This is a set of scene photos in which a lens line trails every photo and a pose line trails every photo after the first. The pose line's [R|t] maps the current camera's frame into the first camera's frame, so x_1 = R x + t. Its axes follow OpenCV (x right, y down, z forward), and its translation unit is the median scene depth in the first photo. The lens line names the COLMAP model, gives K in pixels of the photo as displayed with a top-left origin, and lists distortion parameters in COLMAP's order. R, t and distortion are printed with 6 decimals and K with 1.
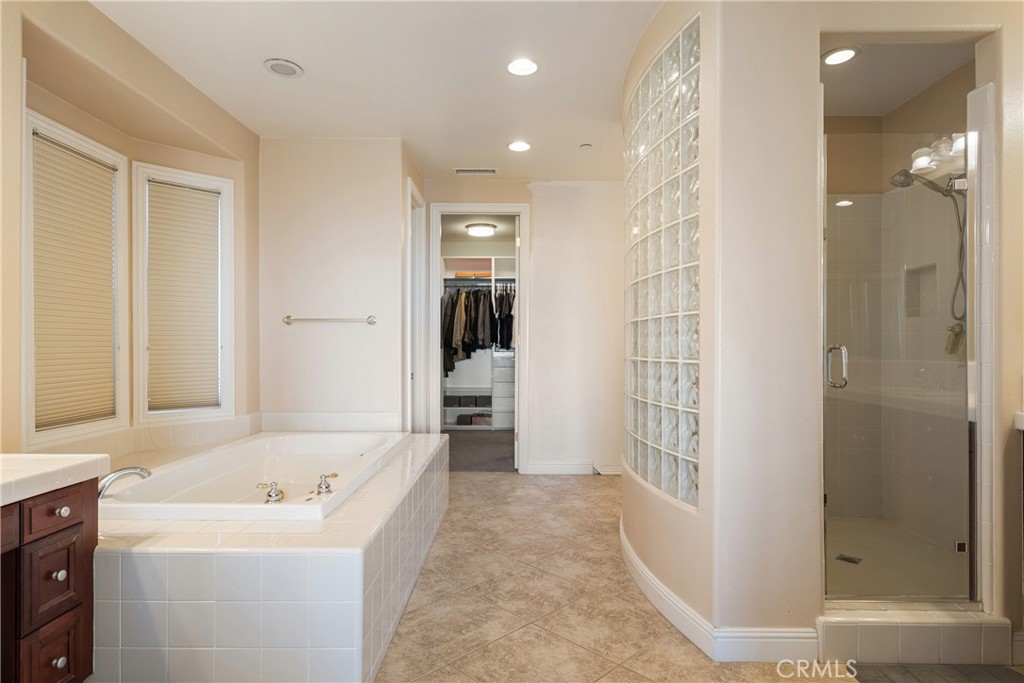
lens RADIAL K [[564.7, 0, 512.6], [0, 564.7, 347.3], [0, 0, 1]] dist [0.000427, 0.002076]
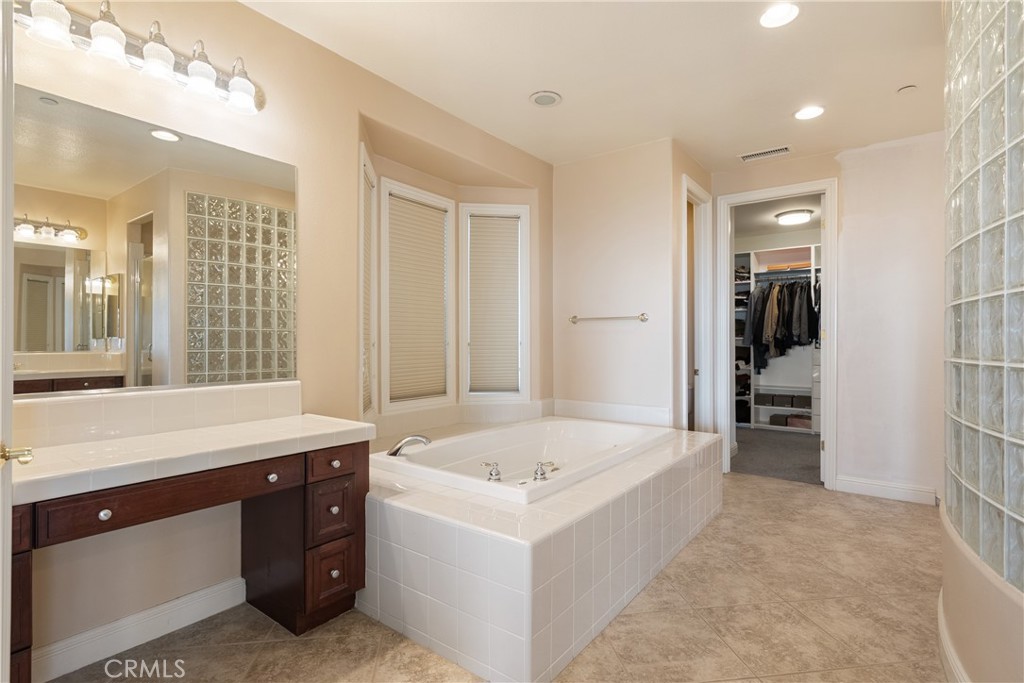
lens RADIAL K [[496.8, 0, 512.0], [0, 496.8, 341.5], [0, 0, 1]] dist [-0.001000, 0.001011]
pose [[0.801137, -0.001646, -0.598479, 0.123801], [-0.000938, 0.999992, -0.004006, 0.000189], [0.598480, 0.003771, 0.801129, 0.138296]]
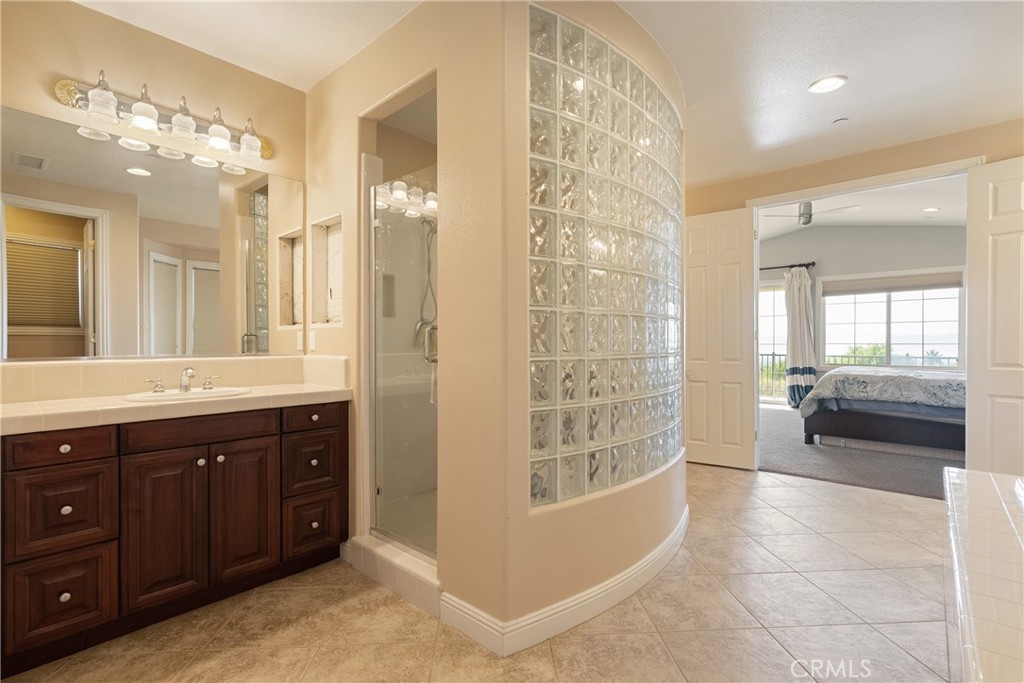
lens RADIAL K [[469.7, 0, 515.3], [0, 469.7, 354.2], [0, 0, 1]] dist [-0.000841, -0.000075]
pose [[-0.753064, -0.015112, 0.657774, -0.113309], [0.003540, 0.999629, 0.027018, -0.003743], [-0.657938, 0.022675, -0.752731, 1.460083]]
